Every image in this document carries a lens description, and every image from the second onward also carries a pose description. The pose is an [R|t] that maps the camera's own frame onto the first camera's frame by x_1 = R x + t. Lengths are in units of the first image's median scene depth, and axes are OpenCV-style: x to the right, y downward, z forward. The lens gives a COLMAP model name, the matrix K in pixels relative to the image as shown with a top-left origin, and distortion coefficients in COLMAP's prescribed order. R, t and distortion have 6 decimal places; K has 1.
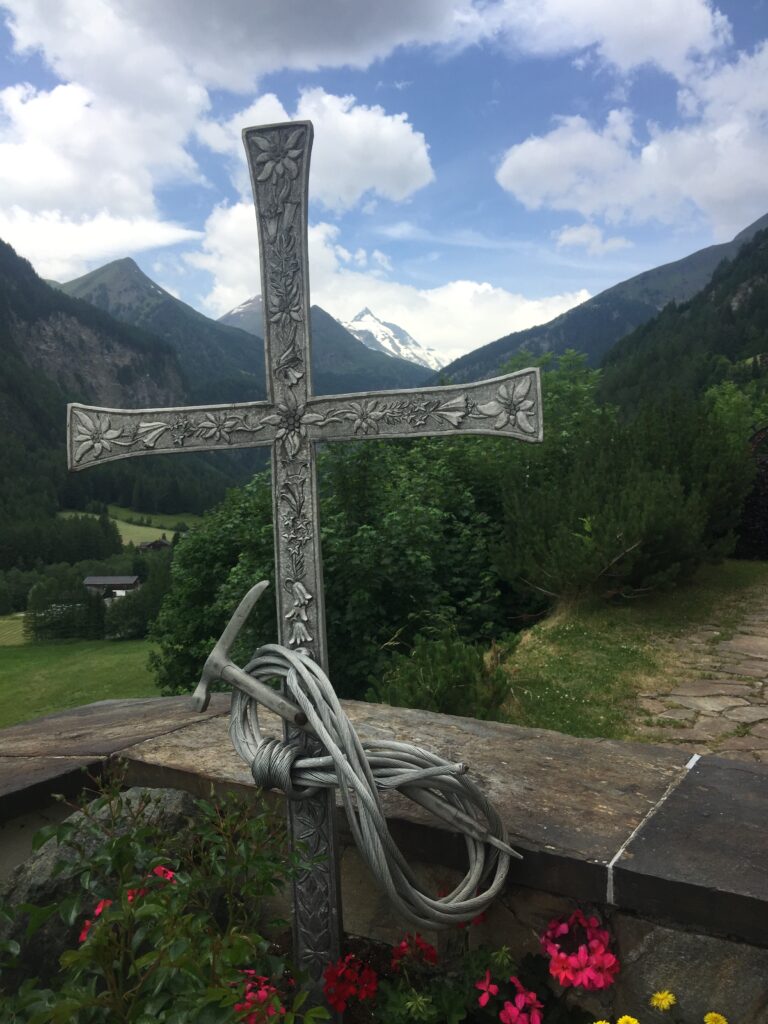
lens RADIAL K [[875.1, 0, 385.8], [0, 875.1, 516.6], [0, 0, 1]] dist [0.070853, -0.118109]
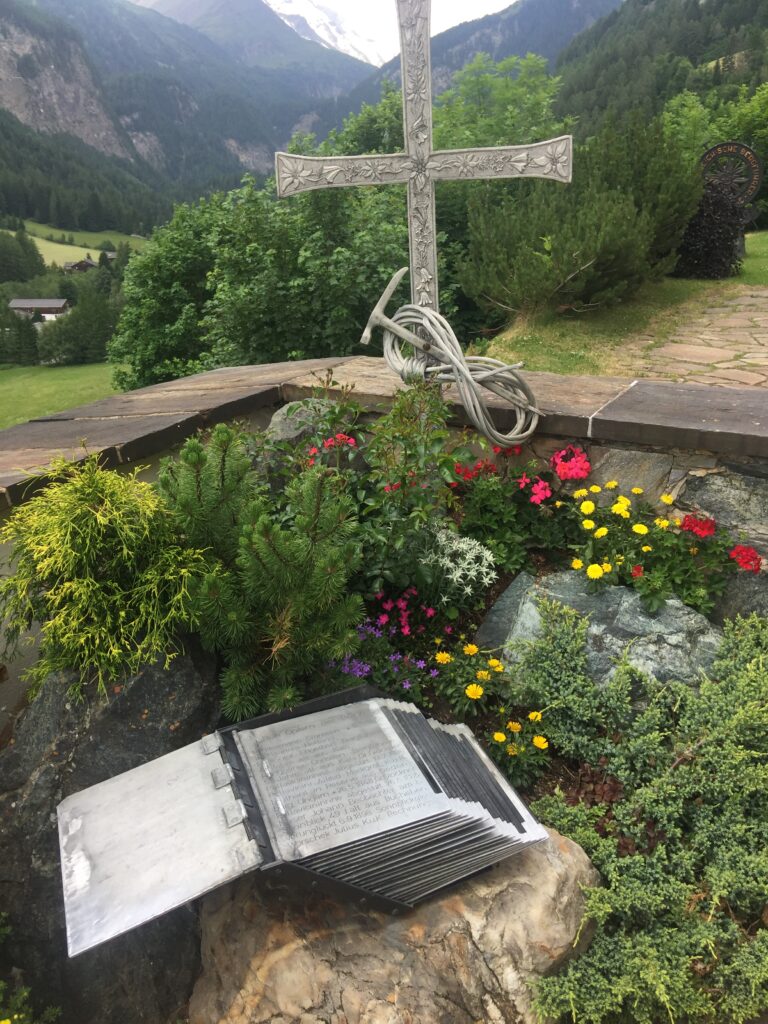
lens RADIAL K [[875.1, 0, 385.8], [0, 875.1, 516.6], [0, 0, 1]] dist [0.070853, -0.118109]
pose [[0.997548, -0.014060, 0.068557, -0.056410], [-0.007320, 0.953275, 0.302016, 0.003443], [-0.069600, -0.301777, 0.950834, -0.148714]]
